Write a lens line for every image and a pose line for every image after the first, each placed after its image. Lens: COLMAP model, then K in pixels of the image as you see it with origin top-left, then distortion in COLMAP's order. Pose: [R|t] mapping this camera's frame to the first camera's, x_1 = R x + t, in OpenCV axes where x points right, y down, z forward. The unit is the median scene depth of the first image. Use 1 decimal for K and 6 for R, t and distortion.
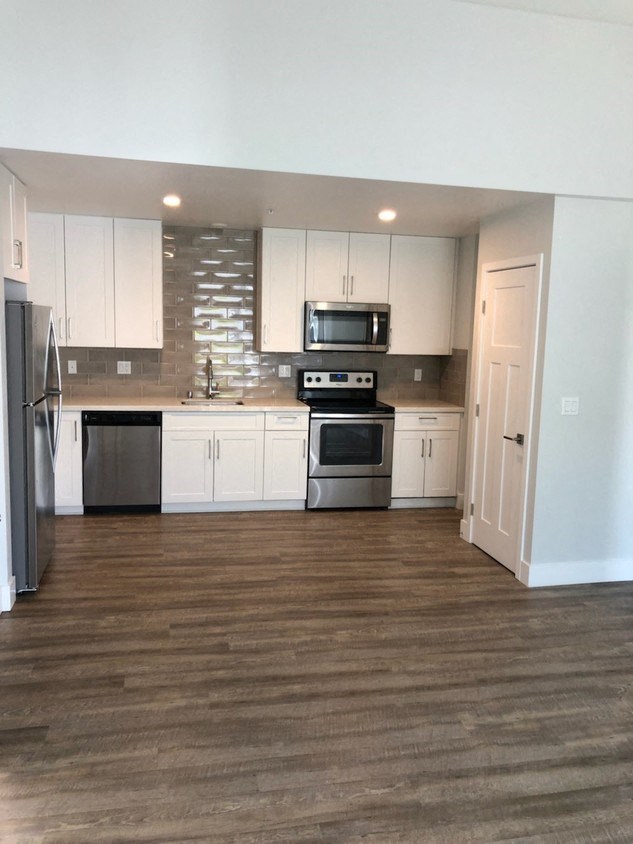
lens RADIAL K [[689.5, 0, 316.5], [0, 689.5, 422.0], [0, 0, 1]] dist [0.054342, -0.042014]
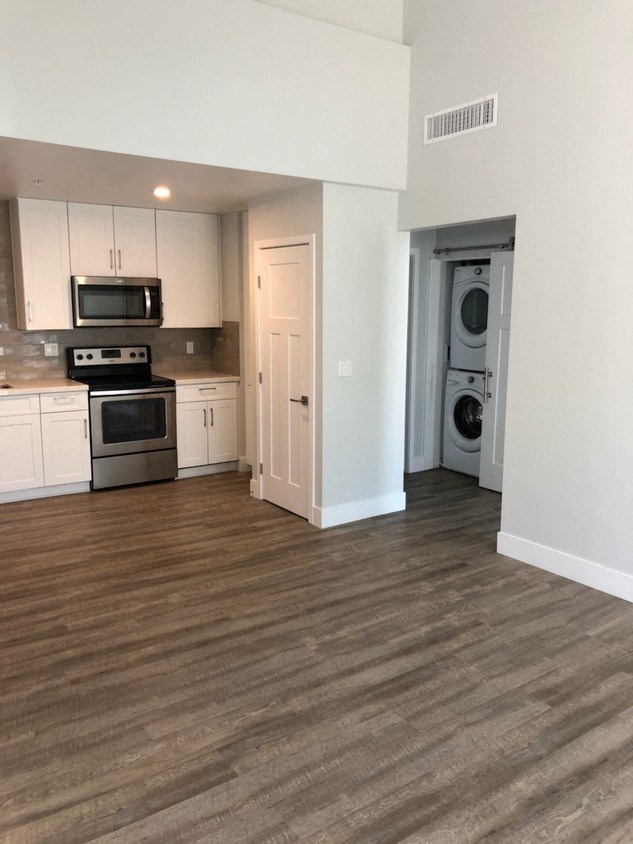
lens RADIAL K [[689.5, 0, 316.5], [0, 689.5, 422.0], [0, 0, 1]] dist [0.054342, -0.042014]
pose [[0.924218, -0.087685, 0.371661, -0.115363], [0.072714, 0.995882, 0.054137, 0.000395], [-0.374878, -0.023010, 0.926789, -0.045983]]
